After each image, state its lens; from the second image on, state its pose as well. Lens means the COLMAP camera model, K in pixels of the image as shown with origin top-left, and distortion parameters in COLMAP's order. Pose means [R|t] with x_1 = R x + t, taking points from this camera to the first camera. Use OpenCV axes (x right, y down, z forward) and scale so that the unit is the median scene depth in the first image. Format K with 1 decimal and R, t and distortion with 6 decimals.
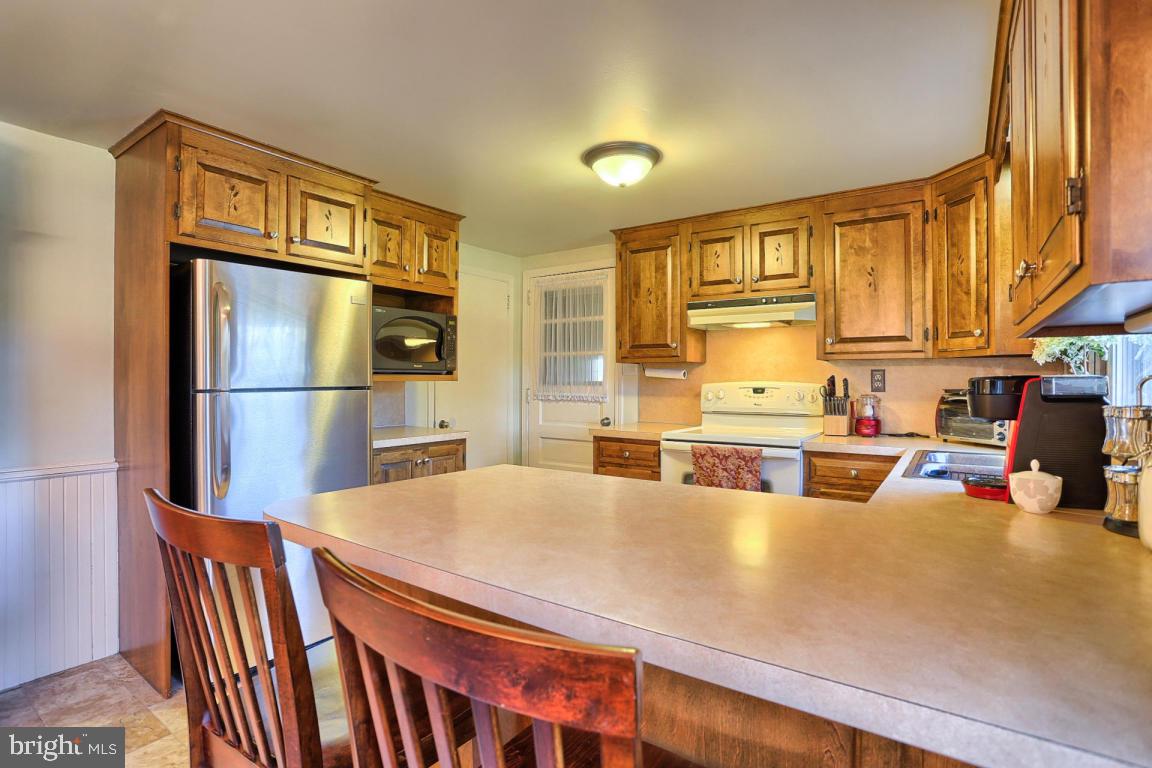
lens RADIAL K [[565.3, 0, 567.6], [0, 565.3, 383.2], [0, 0, 1]] dist [-0.063350, 0.025931]
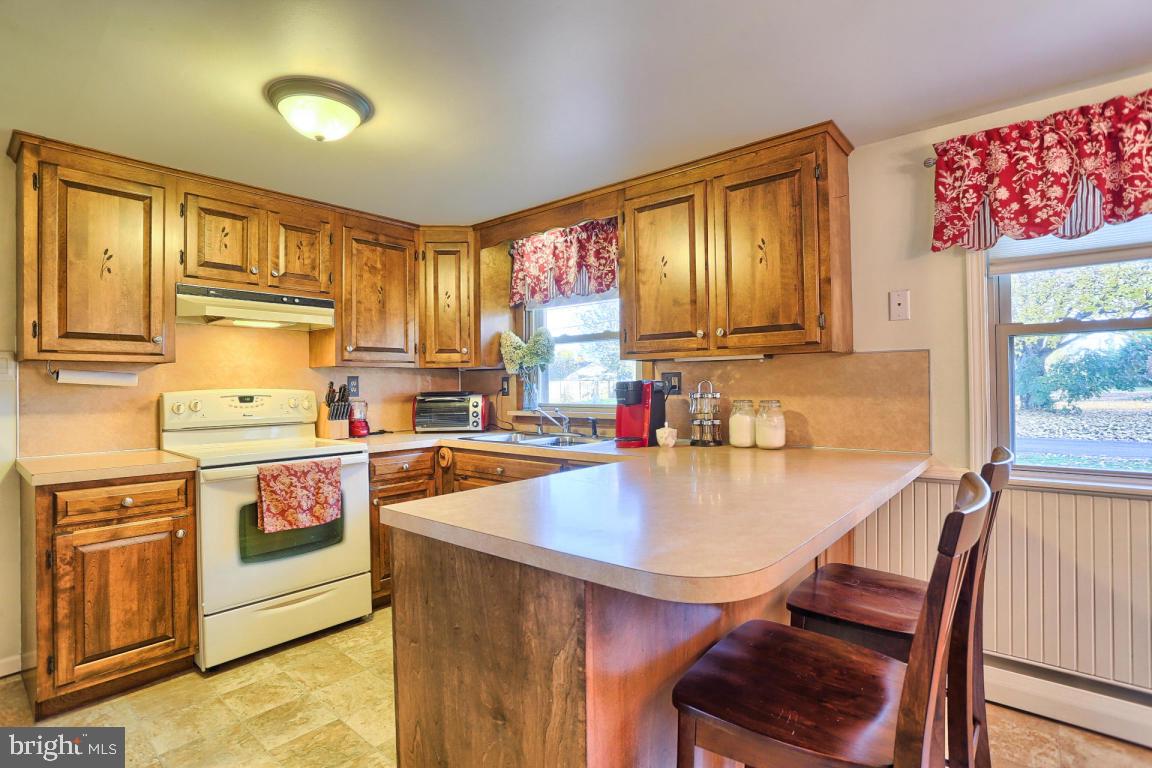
lens RADIAL K [[565.3, 0, 586.5], [0, 565.3, 377.4], [0, 0, 1]] dist [-0.063350, 0.025931]
pose [[0.095362, 0.014035, 0.995344, -0.543909], [0.017462, 0.999723, -0.015770, 0.002697], [-0.995289, 0.018885, 0.095090, 0.470992]]
